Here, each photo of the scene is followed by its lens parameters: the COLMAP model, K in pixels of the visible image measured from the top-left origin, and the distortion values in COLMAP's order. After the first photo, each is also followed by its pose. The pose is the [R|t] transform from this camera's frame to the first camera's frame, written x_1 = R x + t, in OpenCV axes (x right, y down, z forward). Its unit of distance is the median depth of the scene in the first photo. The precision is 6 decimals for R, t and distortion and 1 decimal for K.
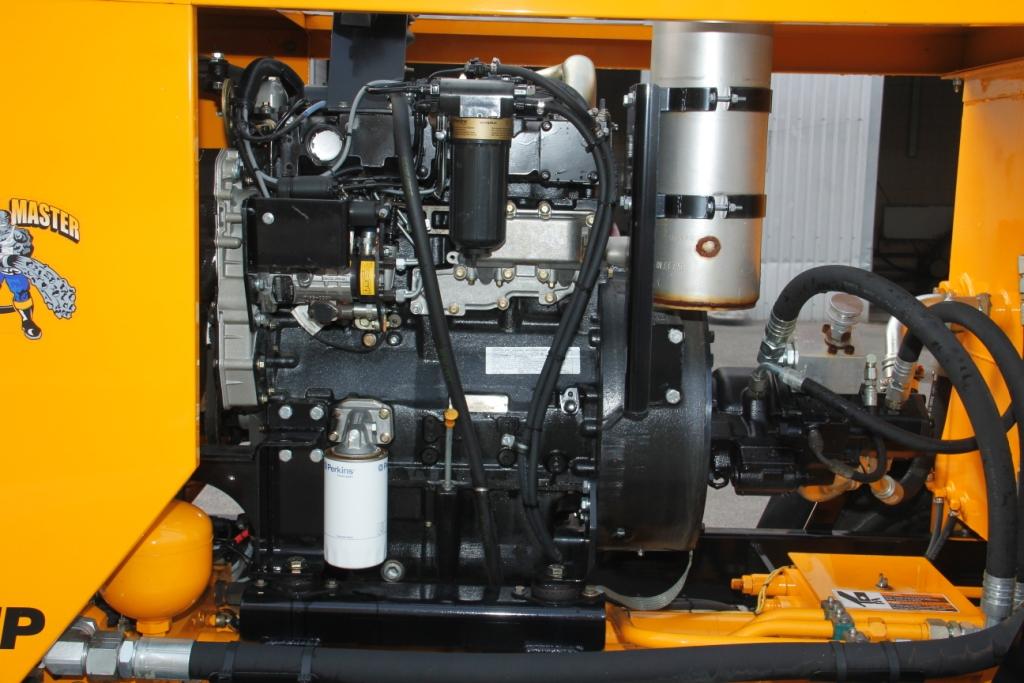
lens RADIAL K [[1264.6, 0, 512.0], [0, 1264.6, 341.5], [0, 0, 1]] dist [0.068708, 0.009911]
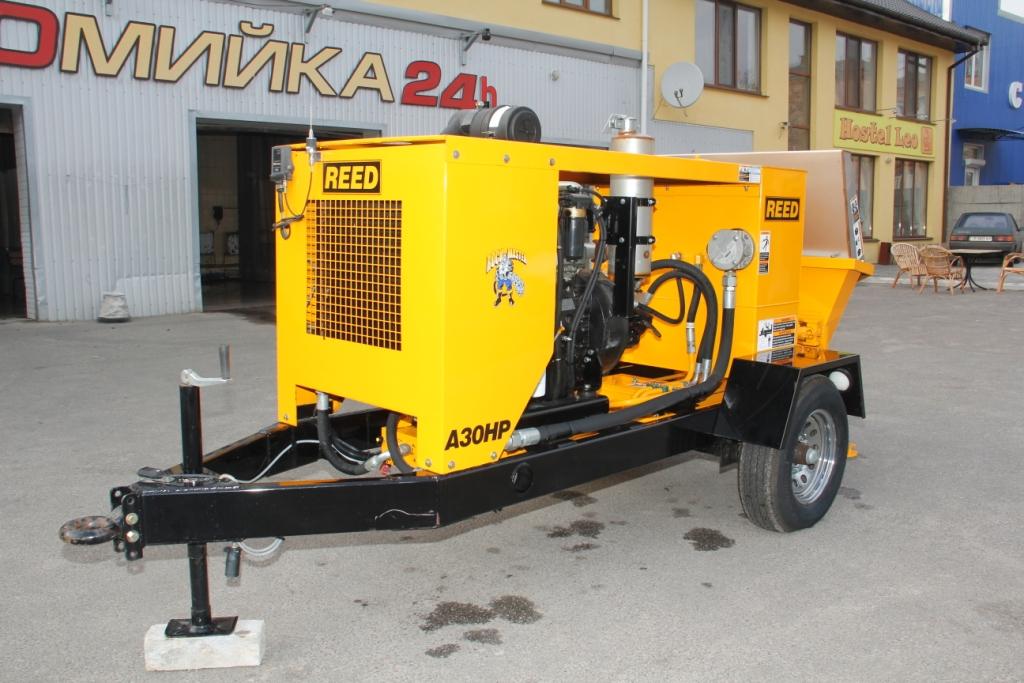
lens RADIAL K [[925.9, 0, 512.0], [0, 925.9, 341.5], [0, 0, 1]] dist [-0.128820, 0.181798]
pose [[0.703154, -0.115431, 0.701605, -1.366933], [0.104117, 0.992814, 0.058995, -0.032568], [-0.703373, 0.031567, 0.710120, -0.203494]]
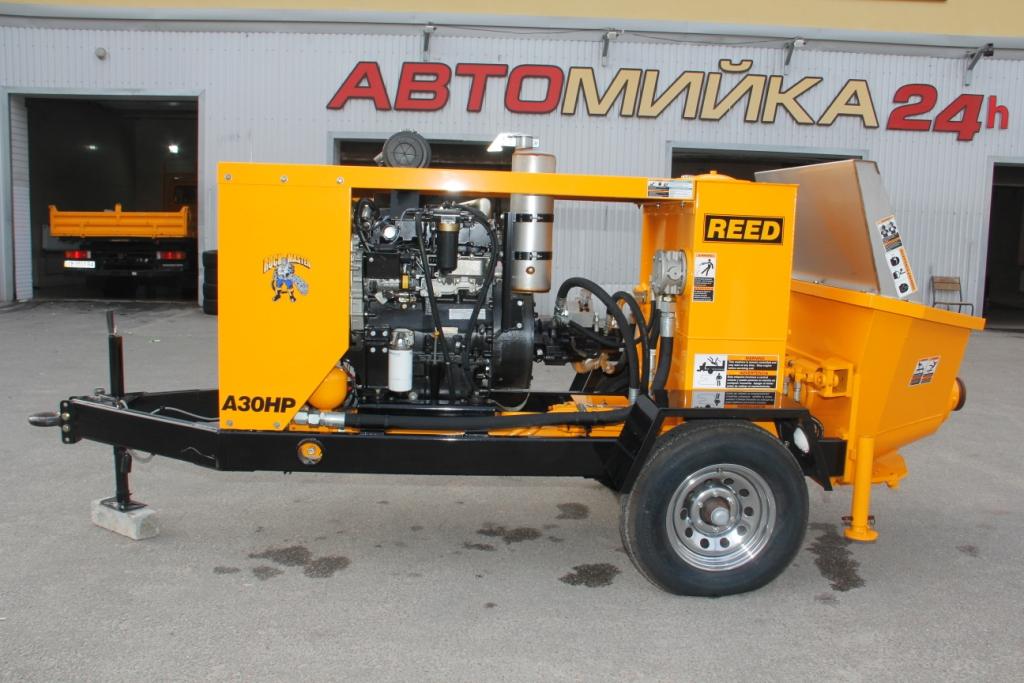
lens RADIAL K [[863.3, 0, 512.0], [0, 863.3, 341.5], [0, 0, 1]] dist [-0.139853, 0.123194]
pose [[0.997430, -0.002893, 0.071584, -0.019794], [0.002777, 0.999995, 0.001720, 0.071439], [-0.071589, -0.001517, 0.997433, -0.808340]]
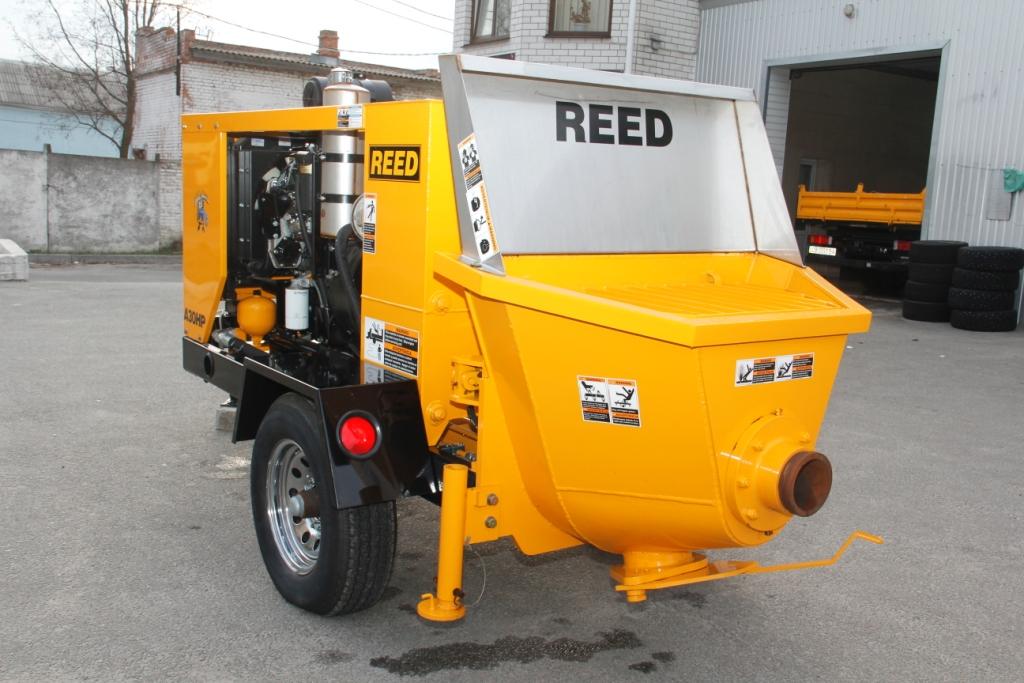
lens RADIAL K [[1039.5, 0, 512.0], [0, 1039.5, 341.5], [0, 0, 1]] dist [-0.062234, 0.258840]
pose [[0.581180, 0.128452, -0.803573, 1.971522], [-0.143493, 0.988167, 0.054179, 0.014057], [0.801024, 0.083819, 0.592735, 0.054638]]
